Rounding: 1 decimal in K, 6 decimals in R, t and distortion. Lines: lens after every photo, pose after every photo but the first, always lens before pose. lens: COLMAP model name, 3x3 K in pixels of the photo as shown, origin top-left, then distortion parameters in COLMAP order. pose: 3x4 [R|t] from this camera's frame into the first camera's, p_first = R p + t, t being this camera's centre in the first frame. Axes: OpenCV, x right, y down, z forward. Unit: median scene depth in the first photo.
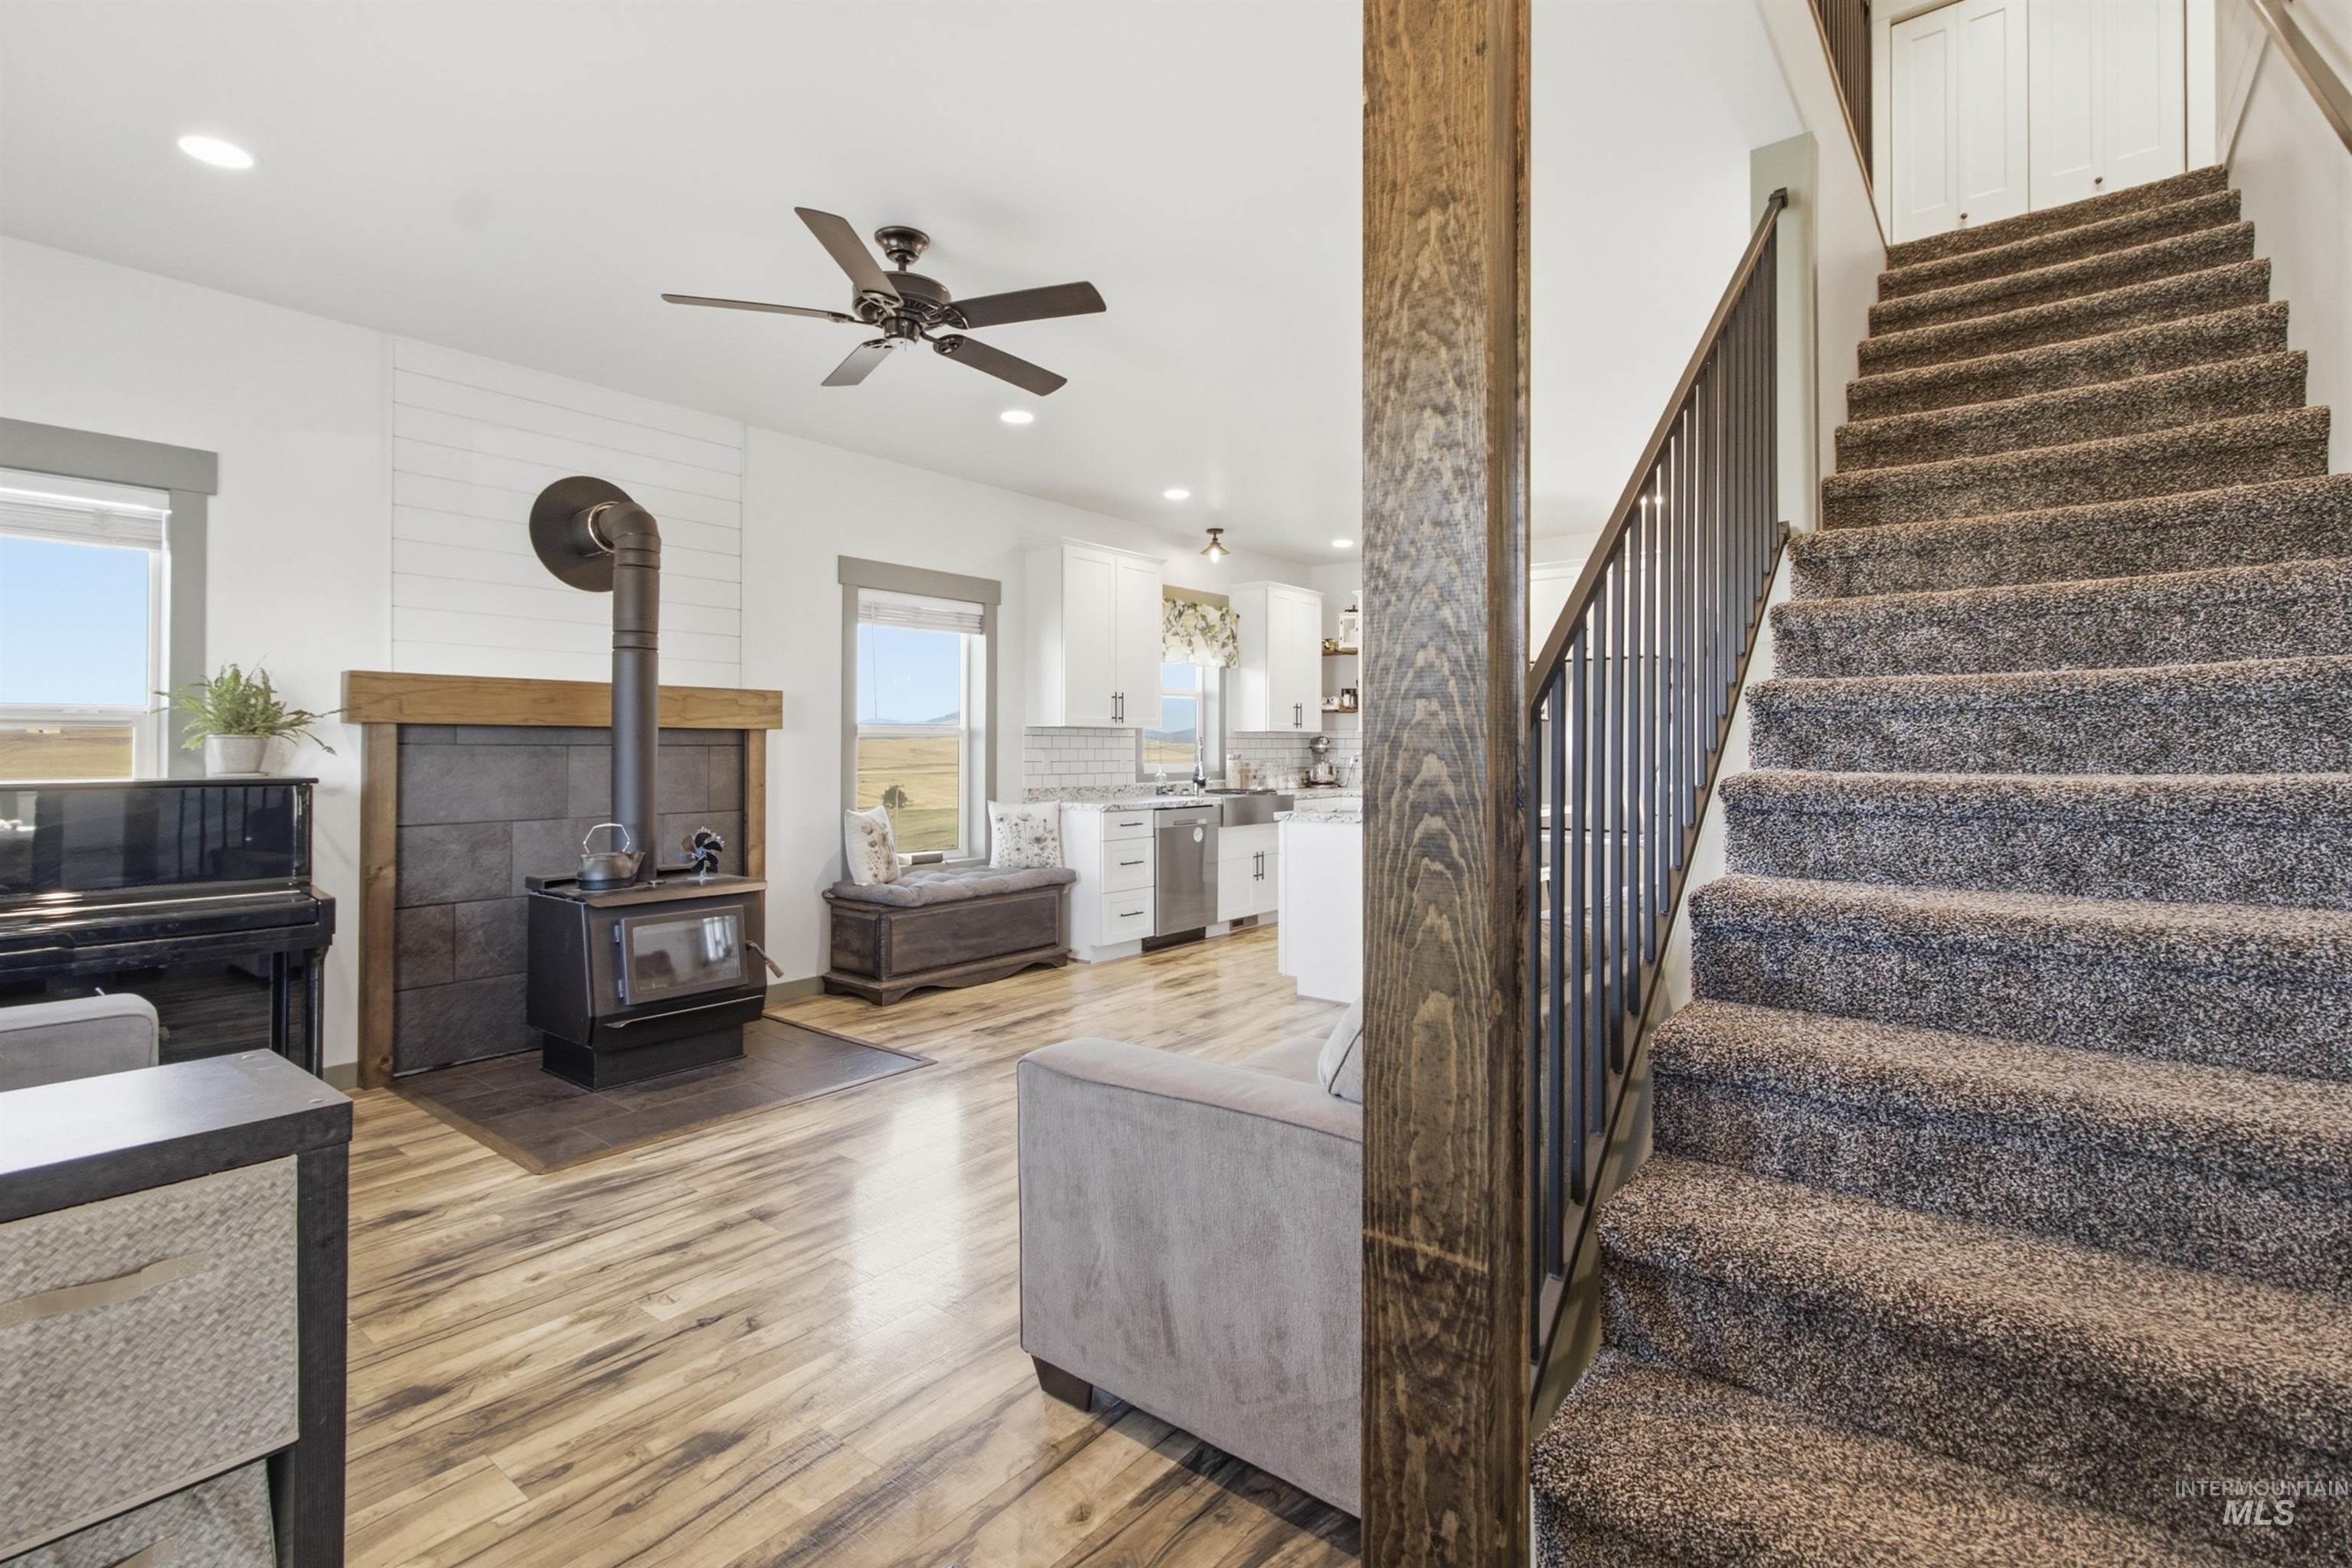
lens RADIAL K [[1094.5, 0, 1162.3], [0, 1094.5, 741.5], [0, 0, 1]] dist [0.005719, 0.001886]
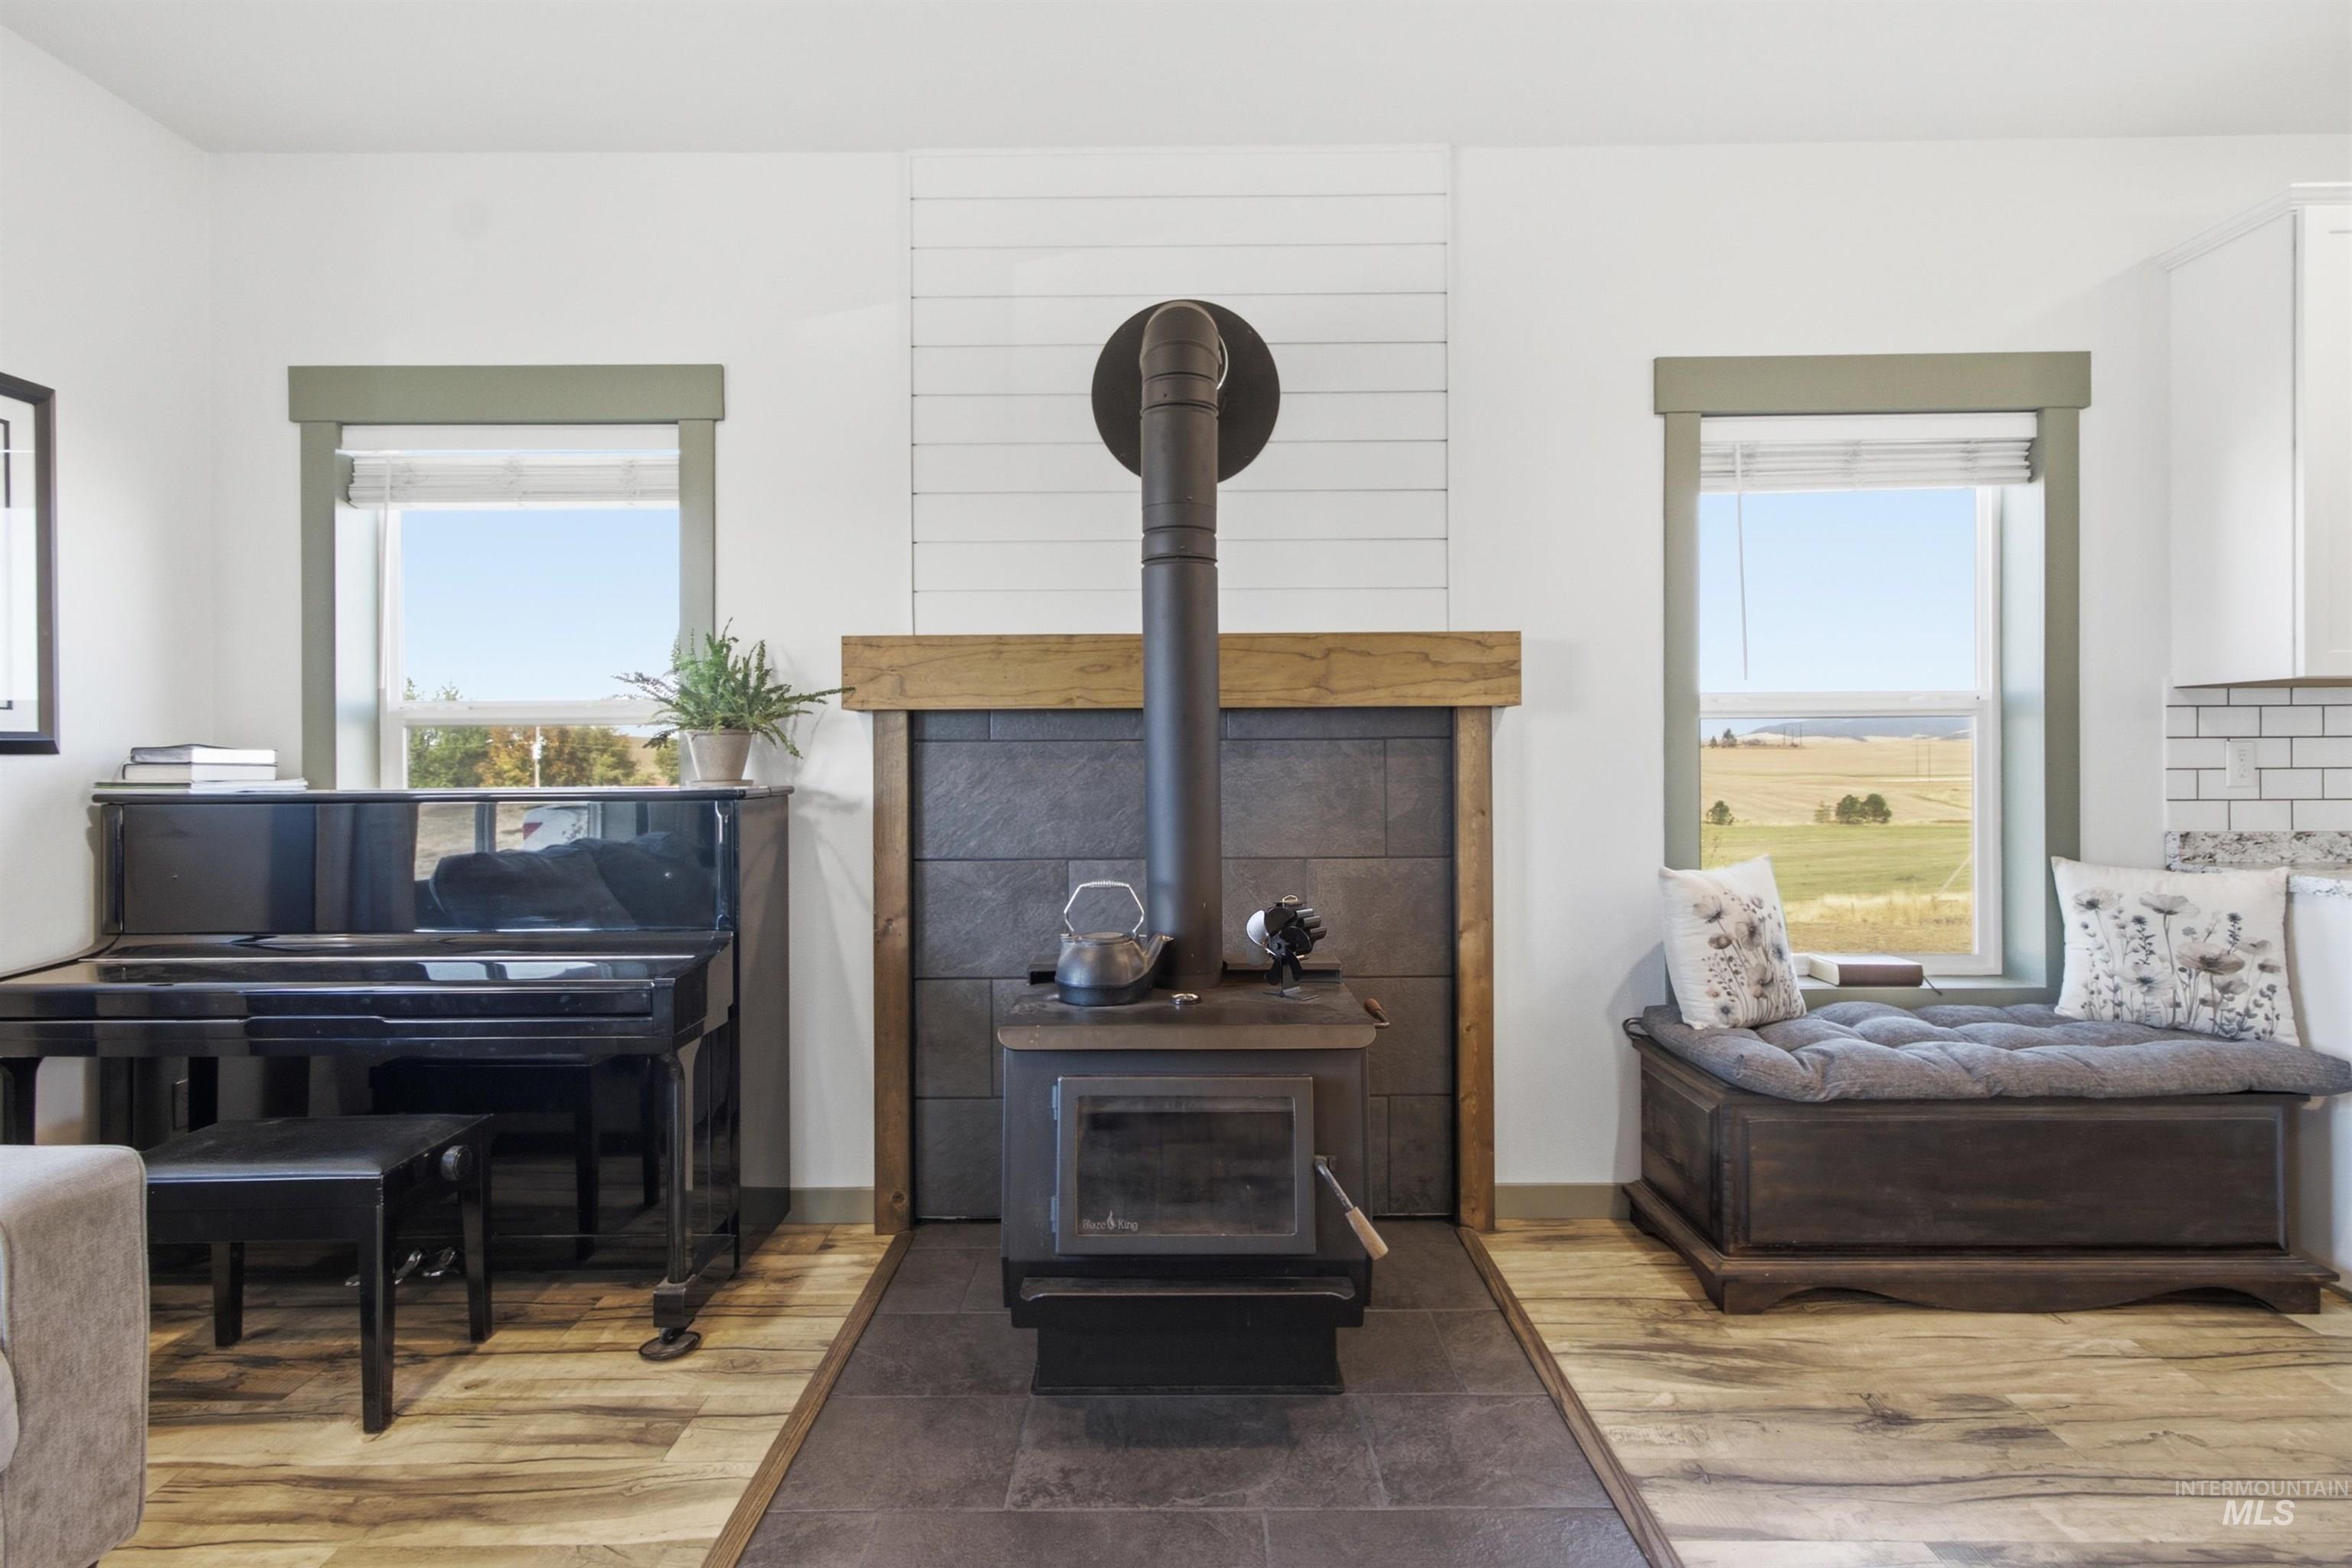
lens RADIAL K [[1094.5, 0, 1167.1], [0, 1094.5, 757.2], [0, 0, 1]] dist [0.005719, 0.001886]
pose [[0.630982, -0.005142, -0.775780, -0.047265], [0.012909, 0.999909, 0.003872, 0.008917], [0.775690, -0.012458, 0.630991, 0.516534]]
